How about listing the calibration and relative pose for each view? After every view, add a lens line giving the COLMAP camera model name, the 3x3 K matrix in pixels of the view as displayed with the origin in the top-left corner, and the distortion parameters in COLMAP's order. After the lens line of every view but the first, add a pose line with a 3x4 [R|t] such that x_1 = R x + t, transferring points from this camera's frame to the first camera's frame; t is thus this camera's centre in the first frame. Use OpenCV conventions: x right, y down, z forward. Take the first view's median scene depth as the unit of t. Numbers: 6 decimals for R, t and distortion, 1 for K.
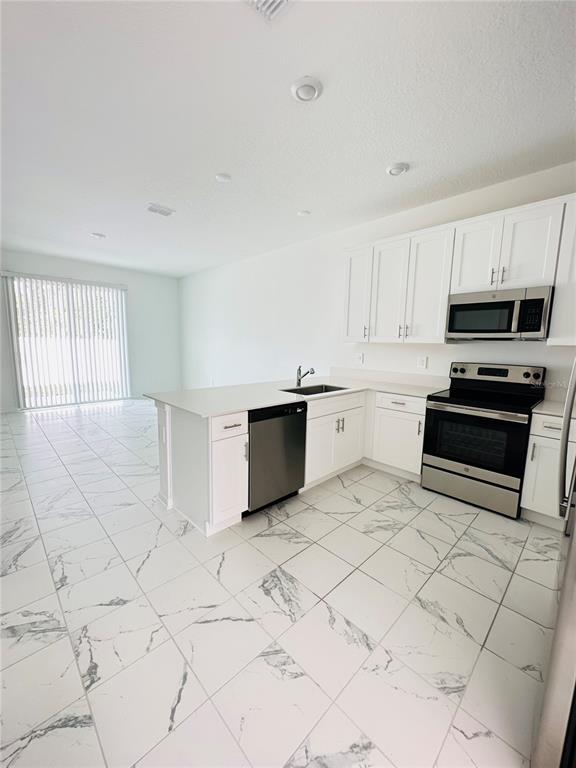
lens RADIAL K [[308.6, 0, 288.1], [0, 308.6, 383.4], [0, 0, 1]] dist [-0.004714, -0.000543]
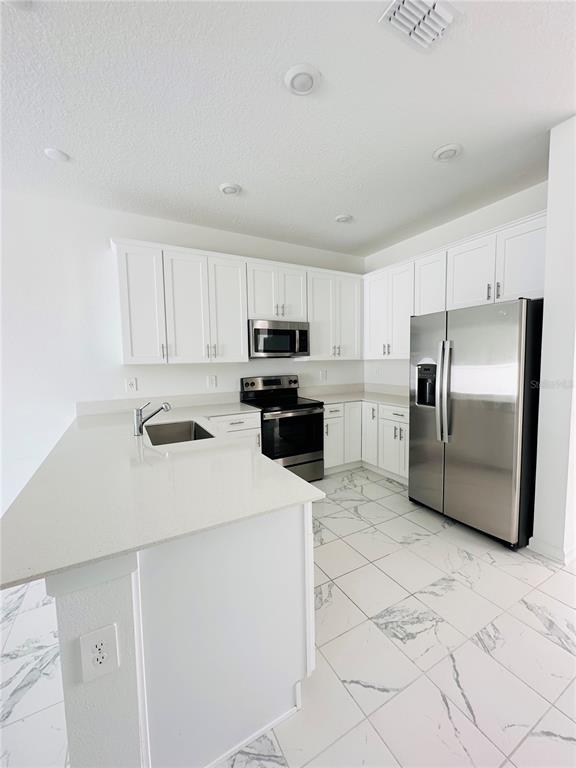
lens RADIAL K [[308.6, 0, 286.5], [0, 308.6, 383.8], [0, 0, 1]] dist [-0.004714, -0.000543]
pose [[0.263978, -0.097891, 0.959548, -0.687047], [0.152289, 0.986588, 0.058753, -0.120015], [-0.952430, 0.130619, 0.275345, 0.713886]]
